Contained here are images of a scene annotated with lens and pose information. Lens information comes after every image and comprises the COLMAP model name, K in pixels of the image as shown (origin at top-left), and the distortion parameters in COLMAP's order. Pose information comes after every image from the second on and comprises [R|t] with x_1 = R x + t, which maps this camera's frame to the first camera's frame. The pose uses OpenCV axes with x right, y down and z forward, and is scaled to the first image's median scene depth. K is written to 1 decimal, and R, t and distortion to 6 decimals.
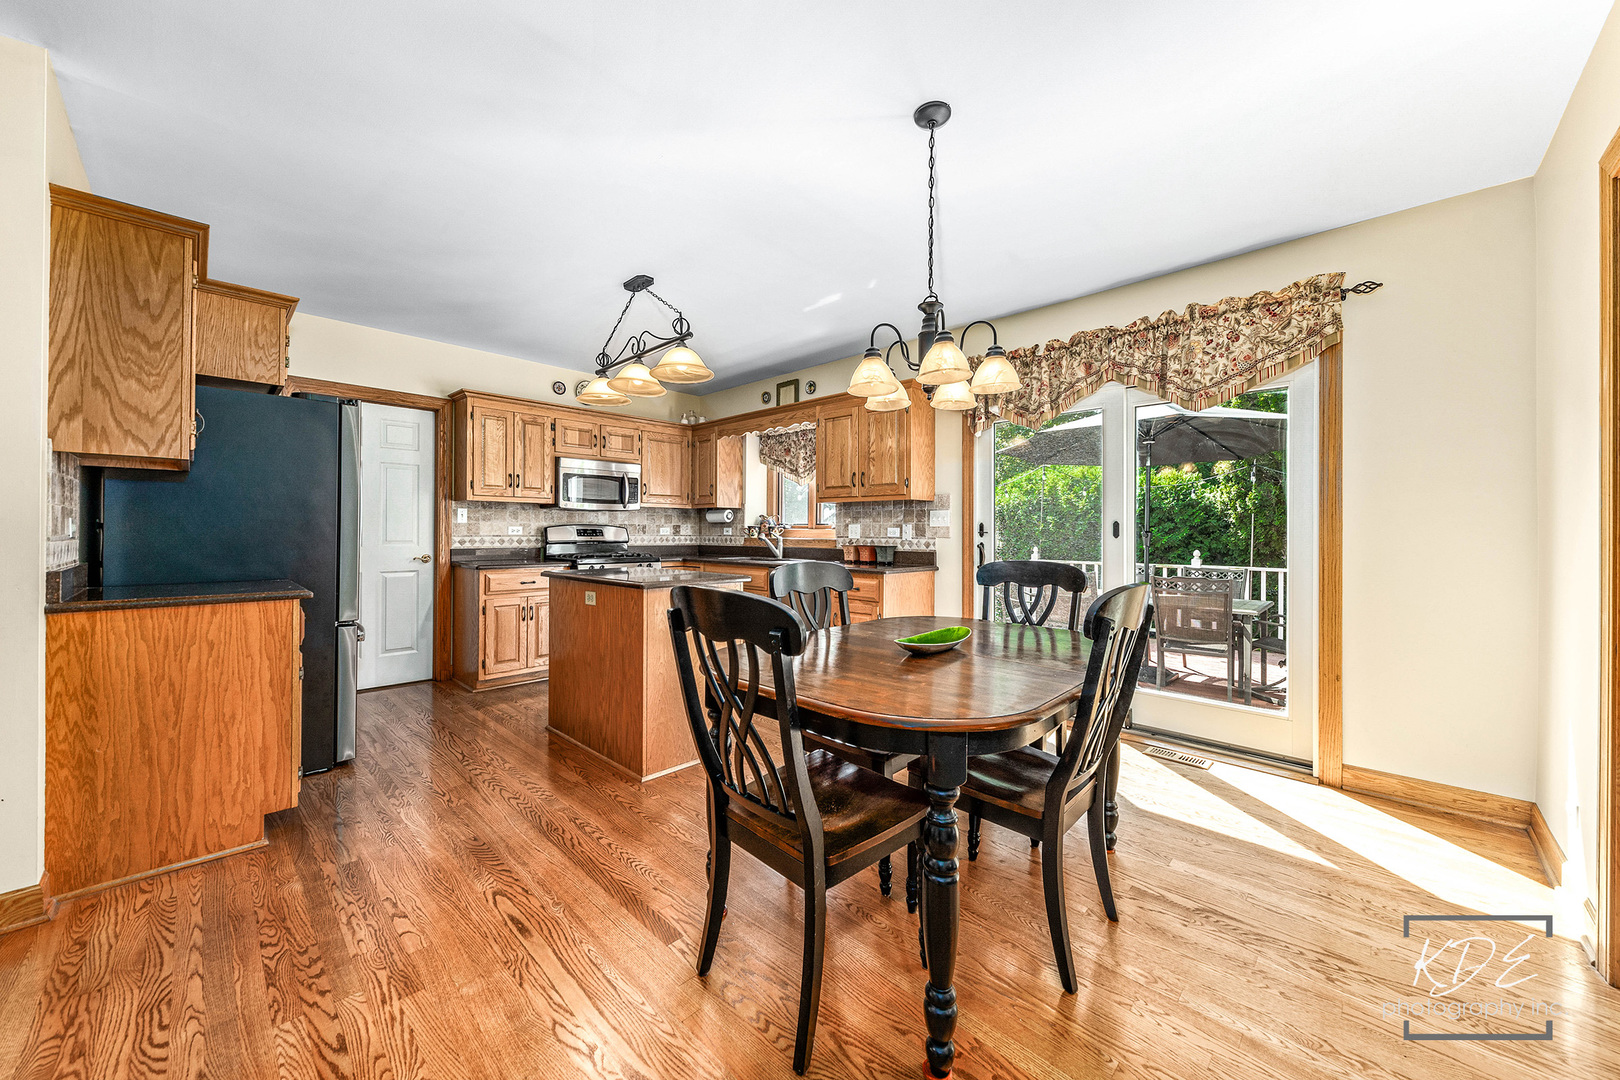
lens RADIAL K [[603.6, 0, 809.5], [0, 603.6, 530.6], [0, 0, 1]] dist [0.004082, 0.000116]
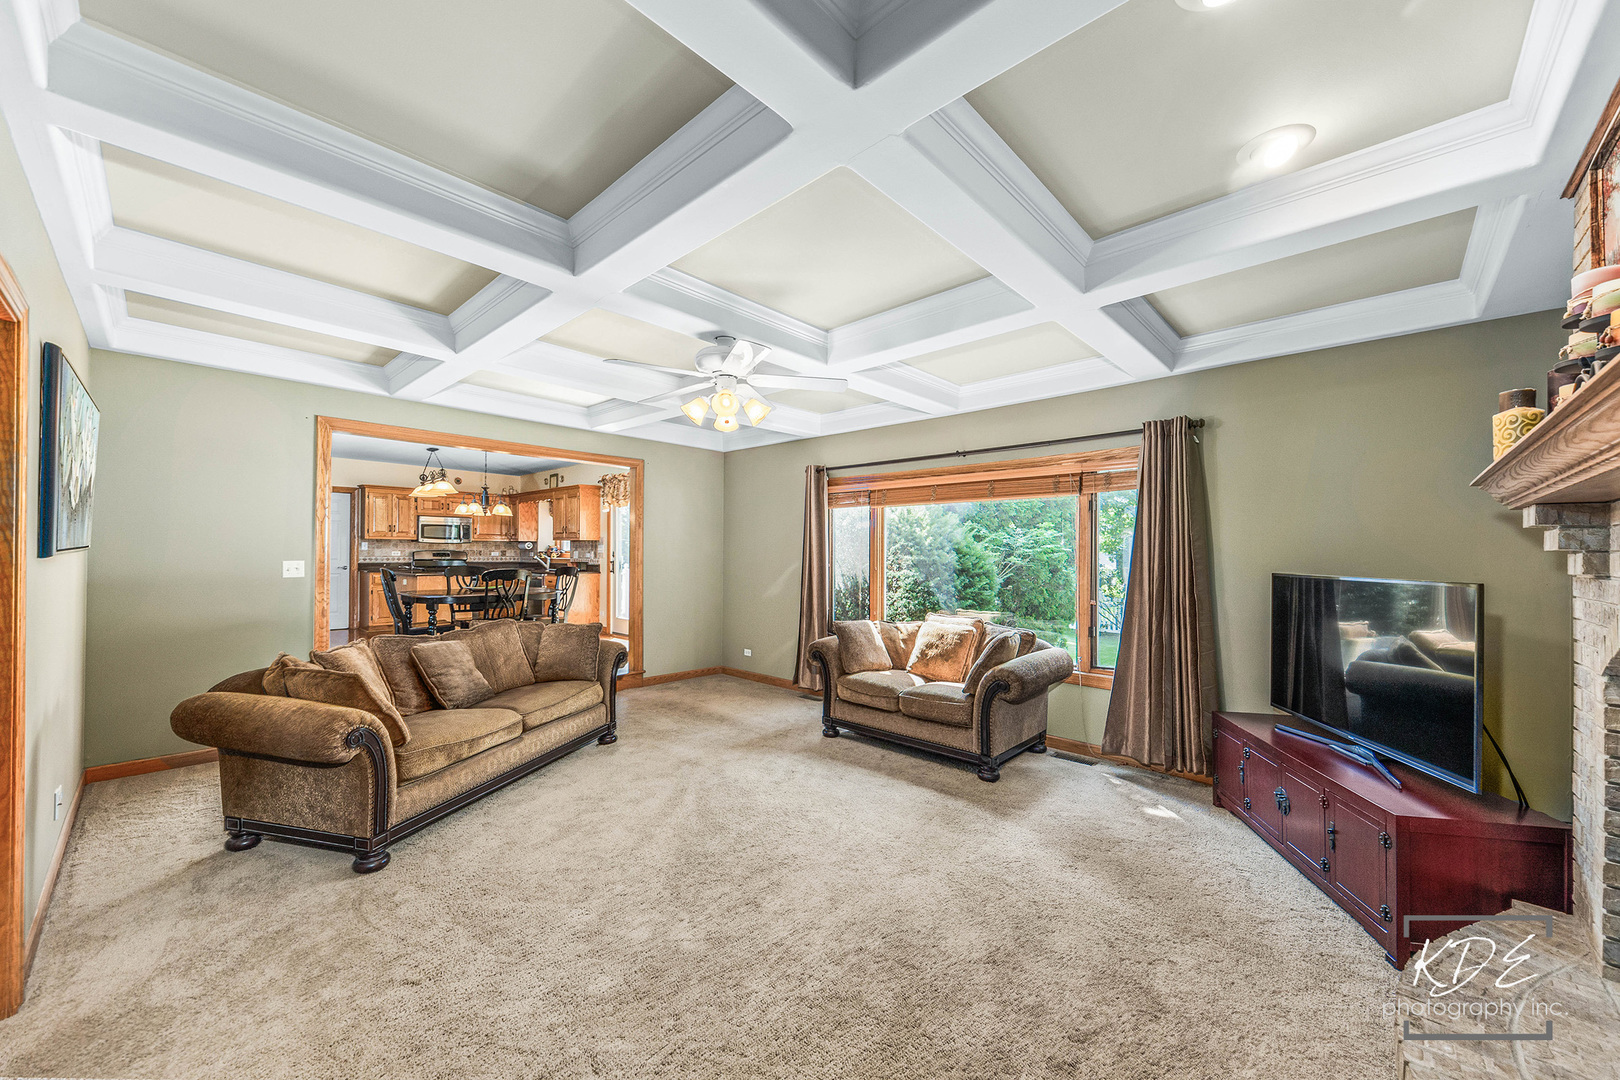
lens RADIAL K [[603.6, 0, 857.6], [0, 603.6, 554.3], [0, 0, 1]] dist [0.004082, 0.000116]
pose [[0.997551, 0.004922, 0.069768, 0.851152], [-0.005013, 0.999987, 0.001130, -0.007575], [-0.069761, -0.001477, 0.997563, -1.029419]]
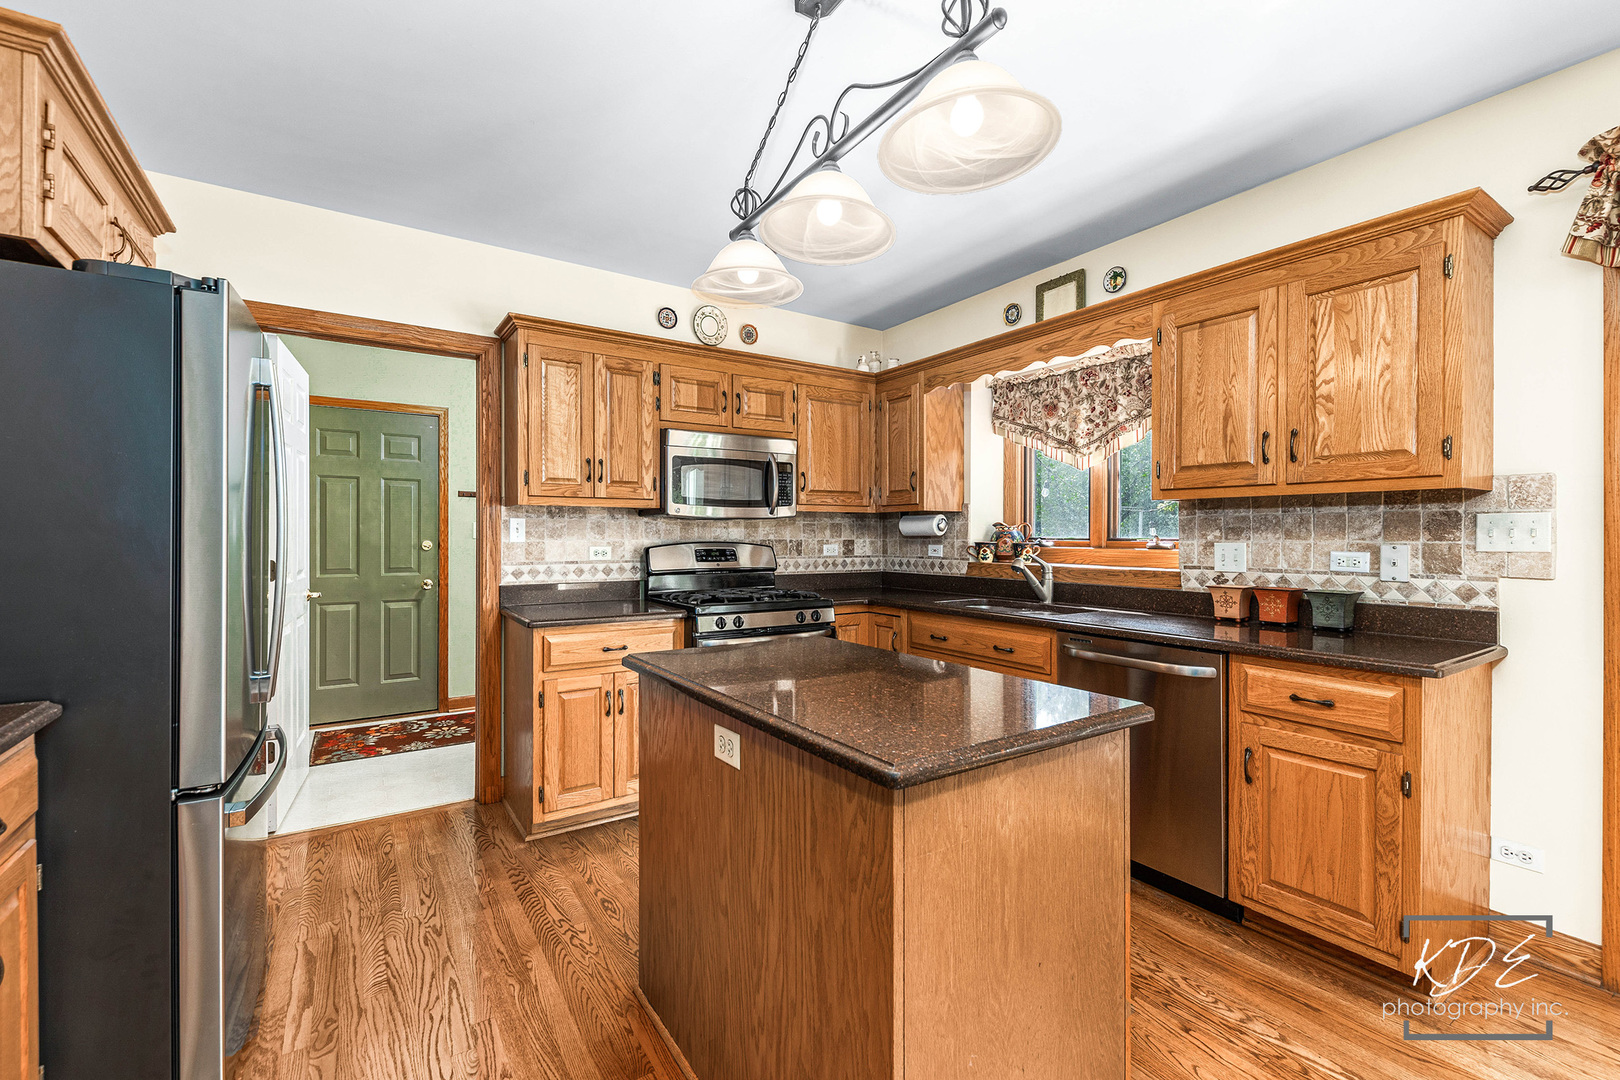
lens RADIAL K [[693.1, 0, 797.9], [0, 693.1, 537.5], [0, 0, 1]] dist [0.008211, -0.000211]
pose [[0.975226, -0.003738, -0.221180, -0.141486], [0.004872, 0.999978, 0.004581, -0.018696], [0.221158, -0.005545, 0.975222, 0.371186]]
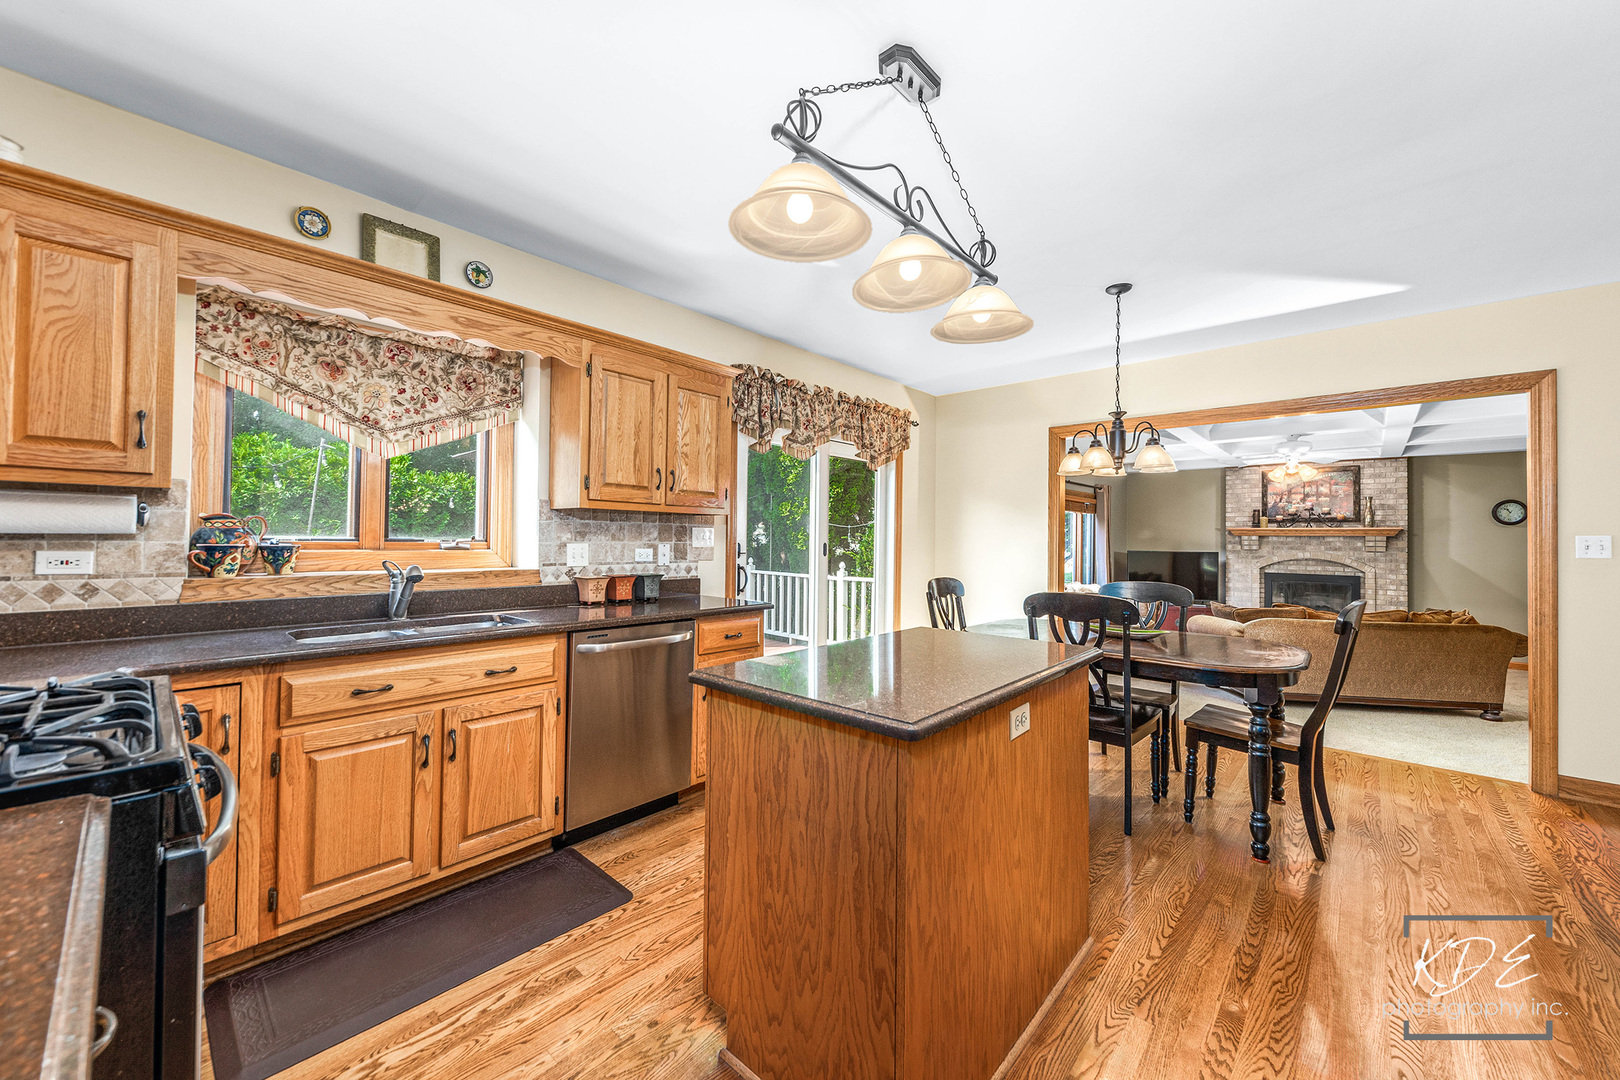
lens RADIAL K [[603.6, 0, 819.6], [0, 603.6, 531.0], [0, 0, 1]] dist [0.004082, 0.000116]
pose [[-0.046324, 0.010911, 0.998867, -0.550345], [-0.012147, 0.999860, -0.011486, -0.018728], [-0.998853, -0.012665, -0.046185, 0.775939]]
